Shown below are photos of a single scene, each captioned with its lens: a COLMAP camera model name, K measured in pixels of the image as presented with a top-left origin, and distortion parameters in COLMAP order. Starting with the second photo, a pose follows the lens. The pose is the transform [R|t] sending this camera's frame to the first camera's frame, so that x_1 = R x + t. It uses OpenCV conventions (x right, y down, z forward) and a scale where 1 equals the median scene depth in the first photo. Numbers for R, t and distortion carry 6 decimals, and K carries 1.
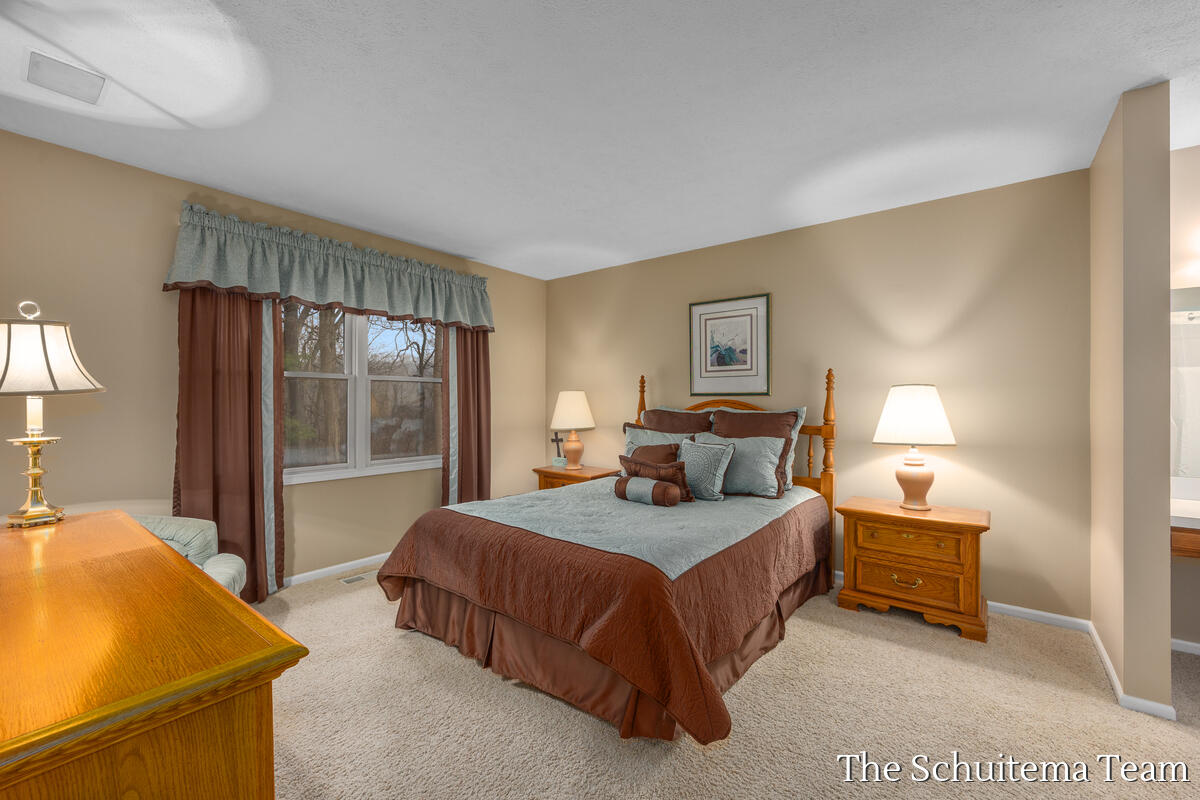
lens RADIAL K [[478.6, 0, 599.5], [0, 478.6, 402.0], [0, 0, 1]] dist [-0.009403, 0.000404]
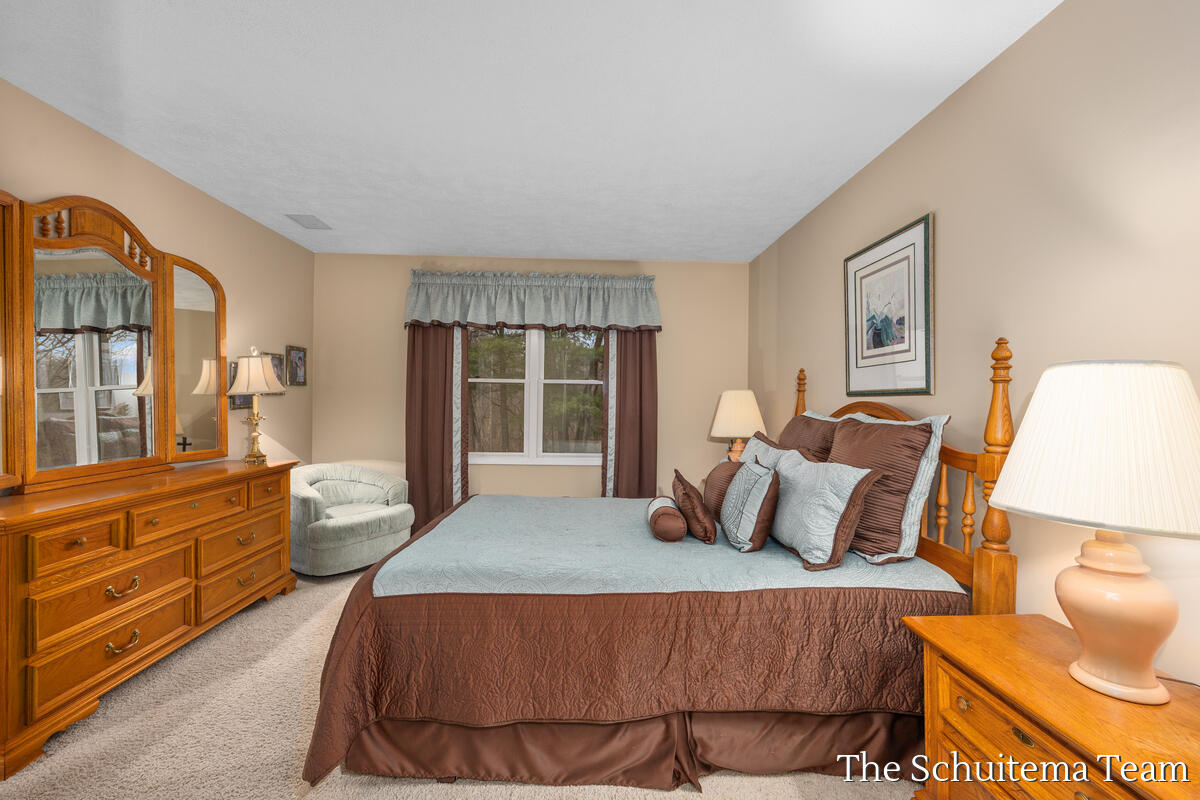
lens RADIAL K [[478.6, 0, 601.1], [0, 478.6, 398.4], [0, 0, 1]] dist [-0.009403, 0.000404]
pose [[0.667857, -0.000476, -0.744289, 0.493337], [-0.009559, 0.999912, -0.009217, 0.000164], [0.744228, 0.013270, 0.667794, 0.320820]]
